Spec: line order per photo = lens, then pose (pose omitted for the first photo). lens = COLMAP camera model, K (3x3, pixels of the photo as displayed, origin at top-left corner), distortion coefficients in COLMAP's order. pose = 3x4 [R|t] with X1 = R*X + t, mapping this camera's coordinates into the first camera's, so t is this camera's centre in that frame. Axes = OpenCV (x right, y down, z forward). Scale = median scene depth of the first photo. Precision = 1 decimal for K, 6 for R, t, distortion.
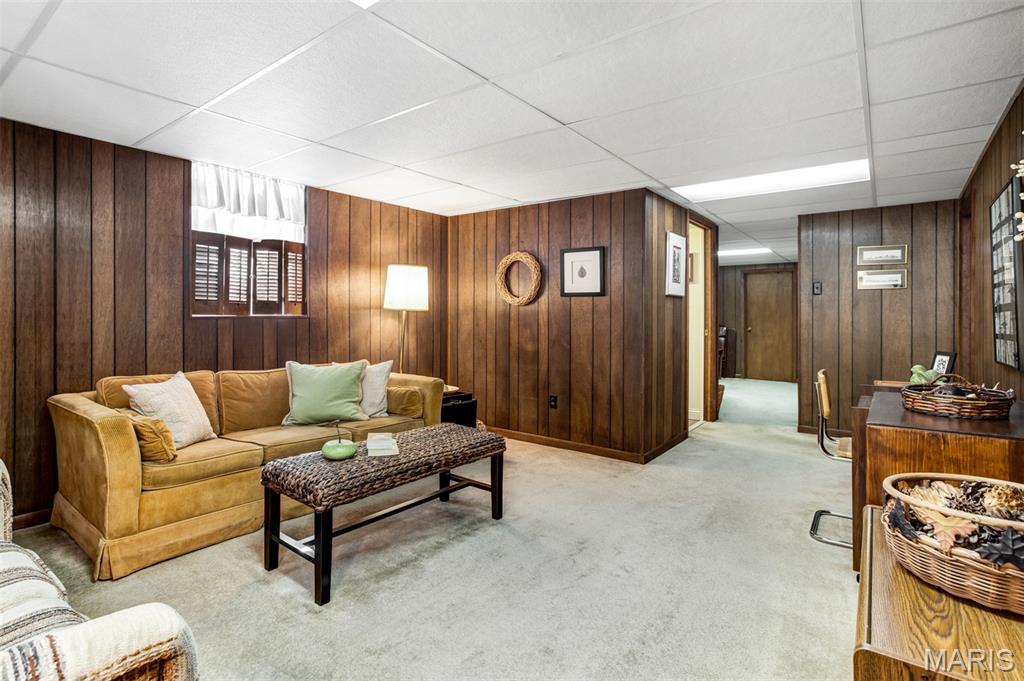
lens RADIAL K [[523.7, 0, 513.7], [0, 523.7, 325.0], [0, 0, 1]] dist [-0.033456, 0.000747]
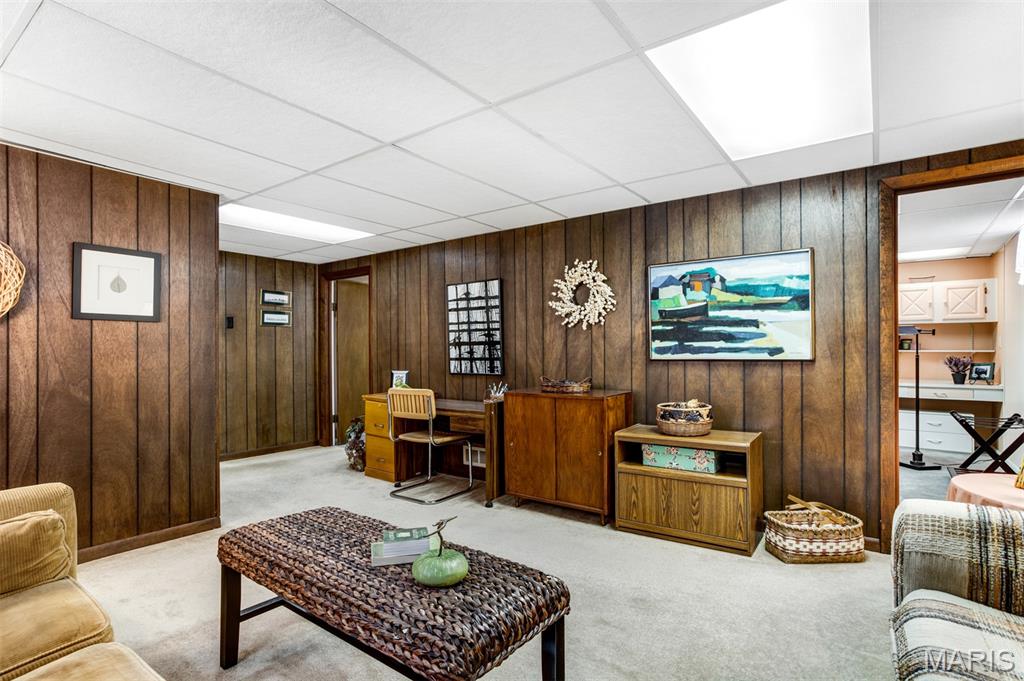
lens RADIAL K [[509.3, 0, 503.8], [0, 509.3, 345.1], [0, 0, 1]] dist [-0.044786, 0.025150]
pose [[-0.025814, 0.003061, 0.999662, -0.512360], [0.018536, 0.999825, -0.002583, -0.011729], [-0.999495, 0.018463, -0.025866, 0.511789]]
